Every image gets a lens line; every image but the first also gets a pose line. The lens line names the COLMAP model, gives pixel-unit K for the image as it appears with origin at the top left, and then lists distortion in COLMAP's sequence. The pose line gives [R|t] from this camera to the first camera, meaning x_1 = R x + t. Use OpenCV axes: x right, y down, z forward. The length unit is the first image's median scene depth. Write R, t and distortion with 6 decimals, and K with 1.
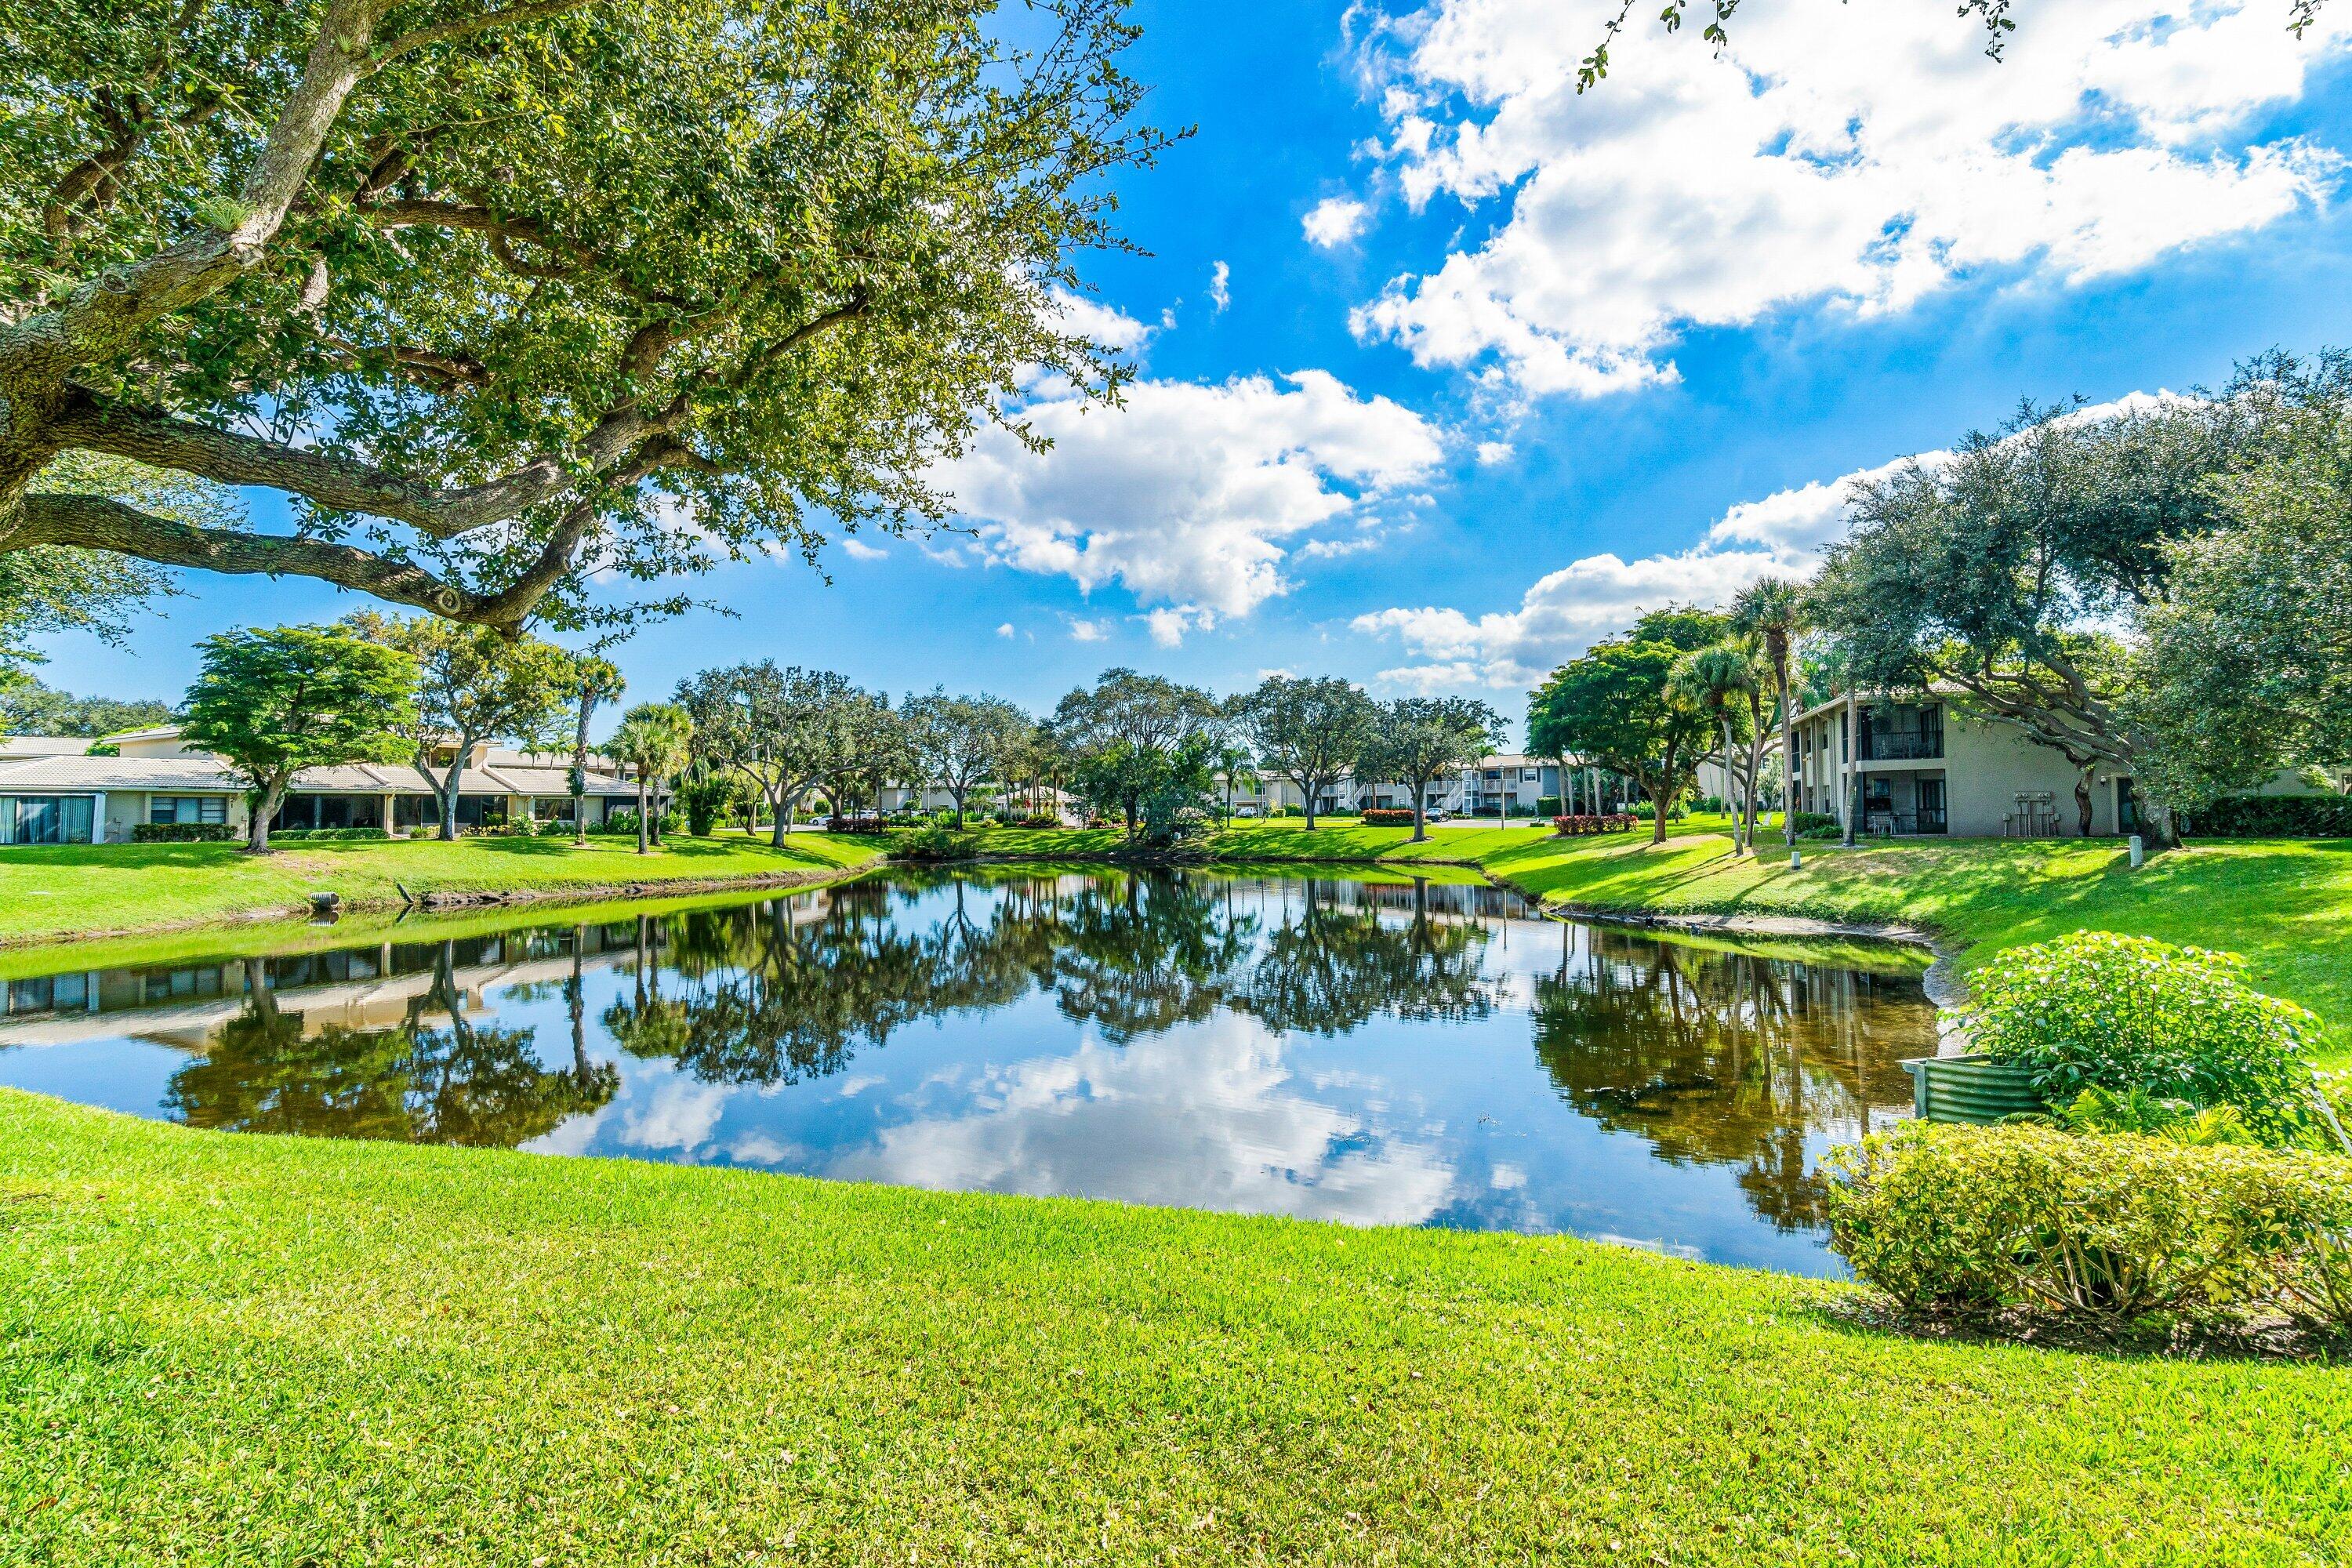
lens RADIAL K [[1106.1, 0, 1176.0], [0, 1106.1, 784.0], [0, 0, 1]] dist [-0.008196, 0.000123]
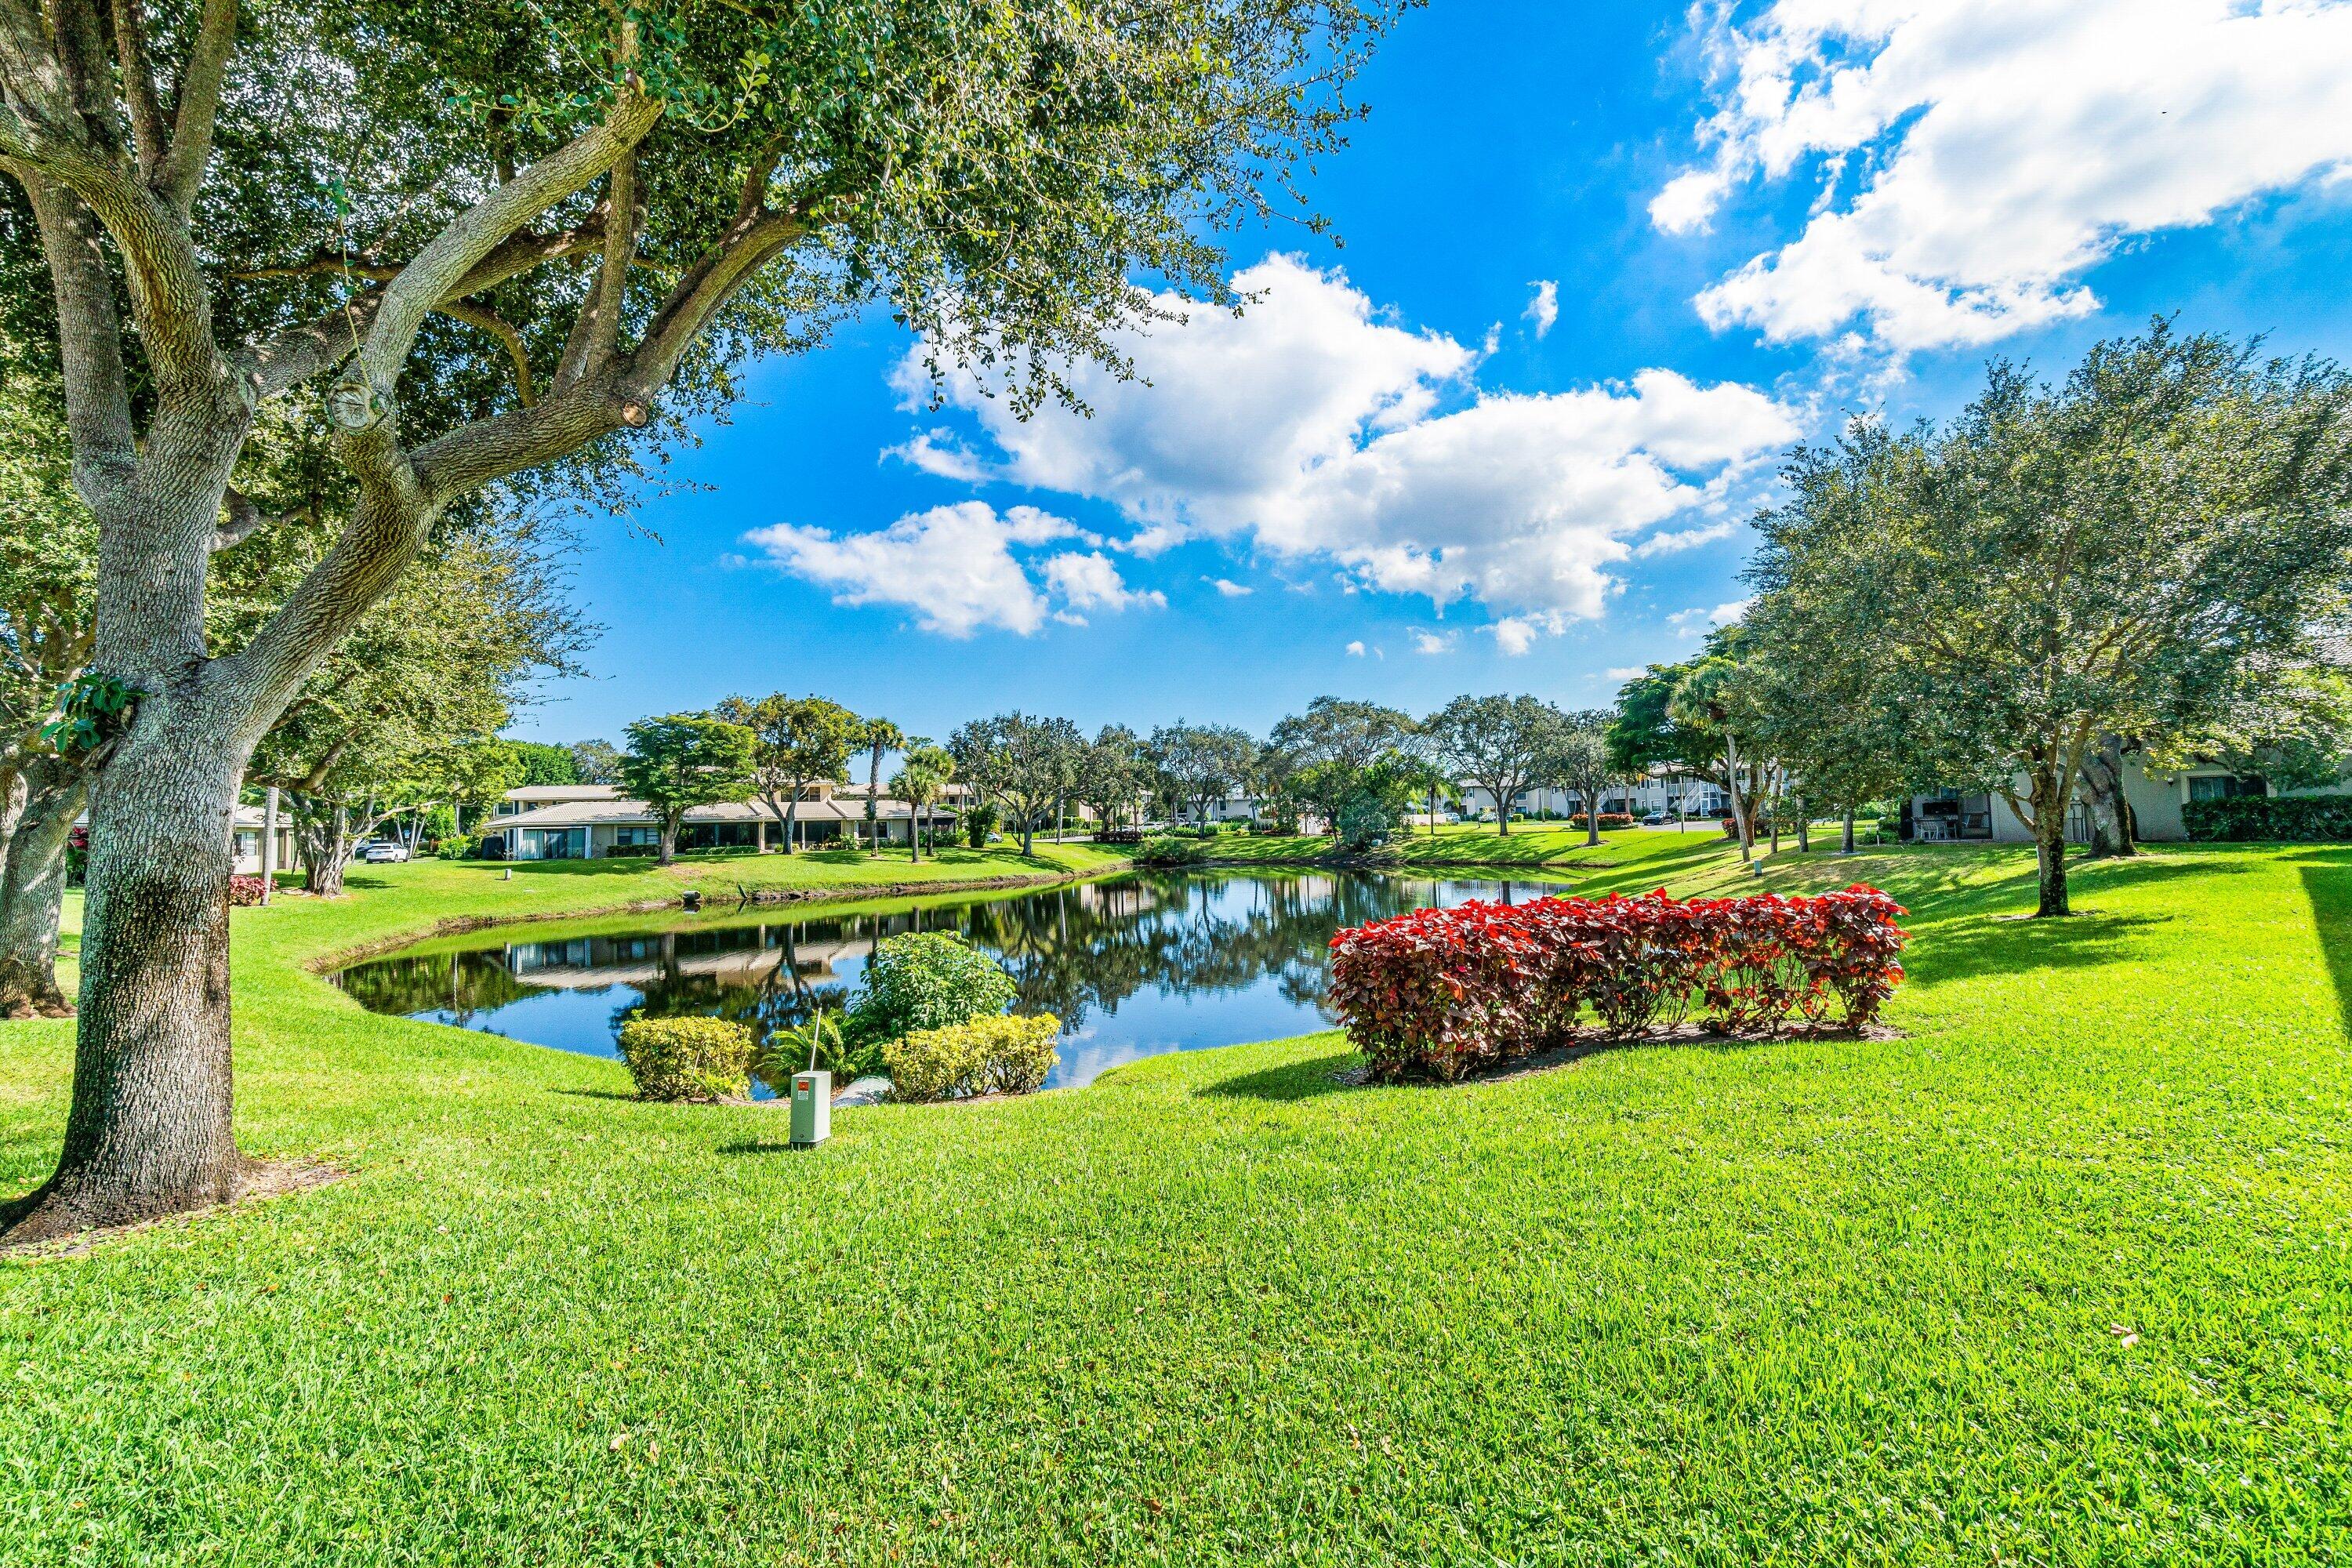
lens RADIAL K [[1011.0, 0, 1168.0], [0, 1011.0, 786.7], [0, 0, 1]] dist [-0.003387, 0.000037]
pose [[0.942017, -0.029555, -0.334262, 0.223719], [0.028193, 0.999563, -0.008926, -0.009460], [0.334380, -0.001015, 0.942438, -0.060592]]
